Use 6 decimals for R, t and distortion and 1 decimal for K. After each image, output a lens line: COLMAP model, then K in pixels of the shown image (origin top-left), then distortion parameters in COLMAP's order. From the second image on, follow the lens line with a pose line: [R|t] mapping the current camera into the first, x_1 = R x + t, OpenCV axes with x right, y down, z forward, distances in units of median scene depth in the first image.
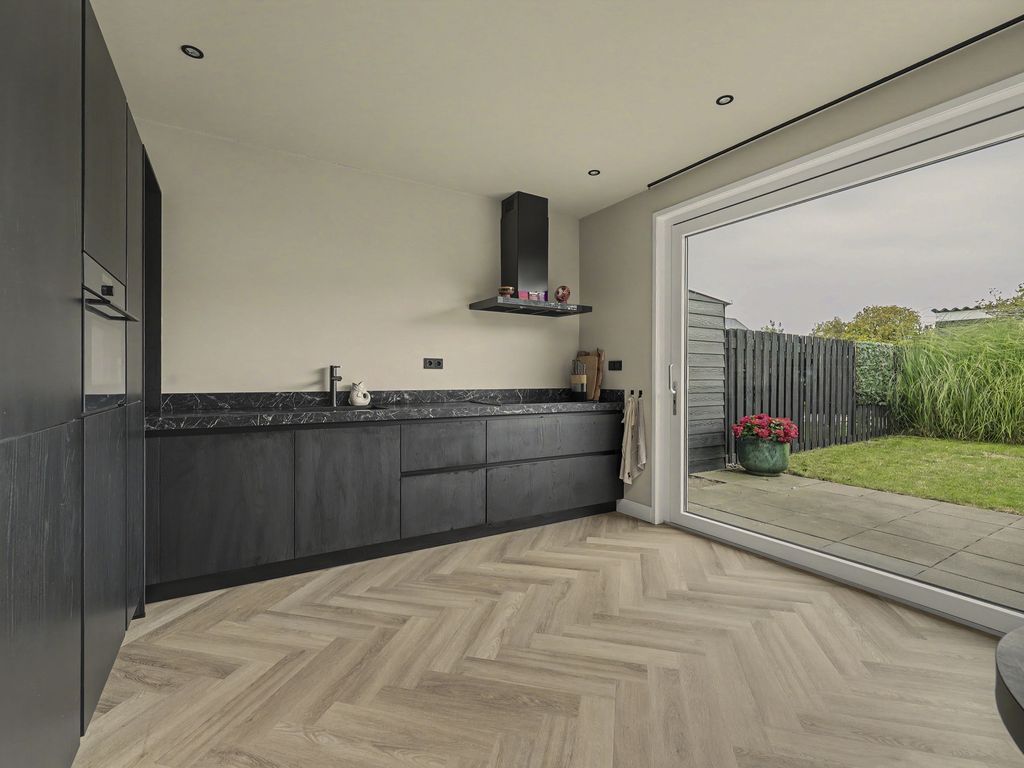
lens RADIAL K [[478.6, 0, 511.1], [0, 478.6, 385.7], [0, 0, 1]] dist [-0.004515, 0.000723]
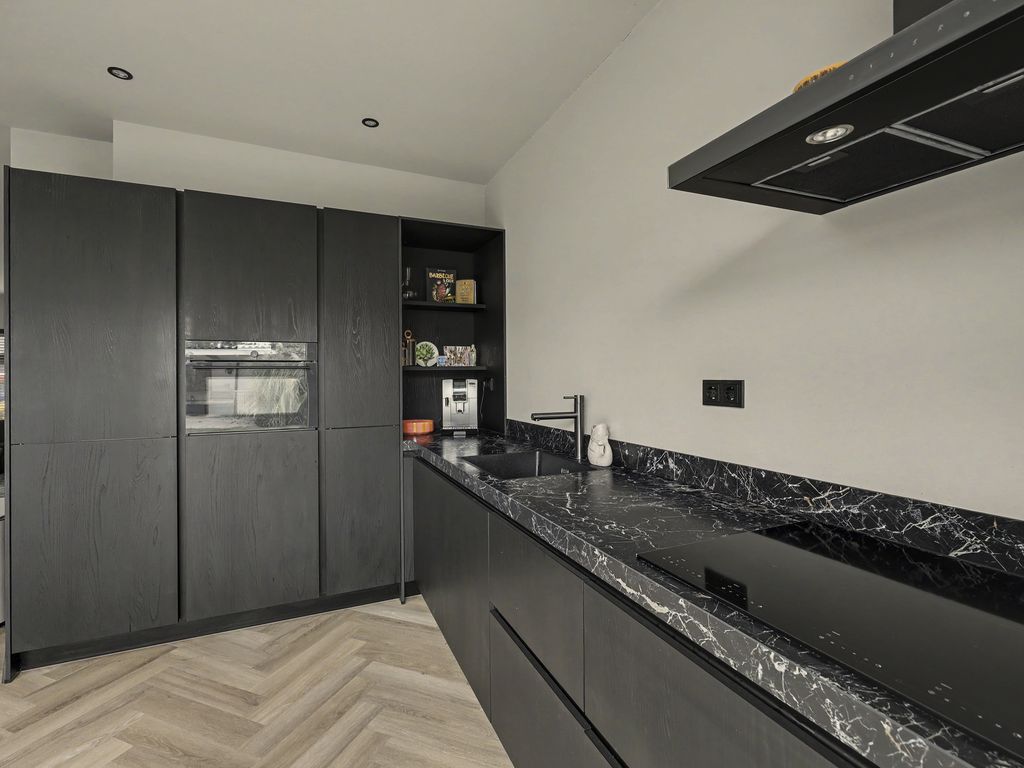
lens RADIAL K [[478.6, 0, 517.2], [0, 478.6, 380.0], [0, 0, 1]] dist [-0.004515, 0.000723]
pose [[-0.121296, 0.003499, -0.992610, 0.349843], [-0.013217, 0.999899, 0.005140, -0.081812], [0.992528, 0.013743, -0.121237, 1.274900]]
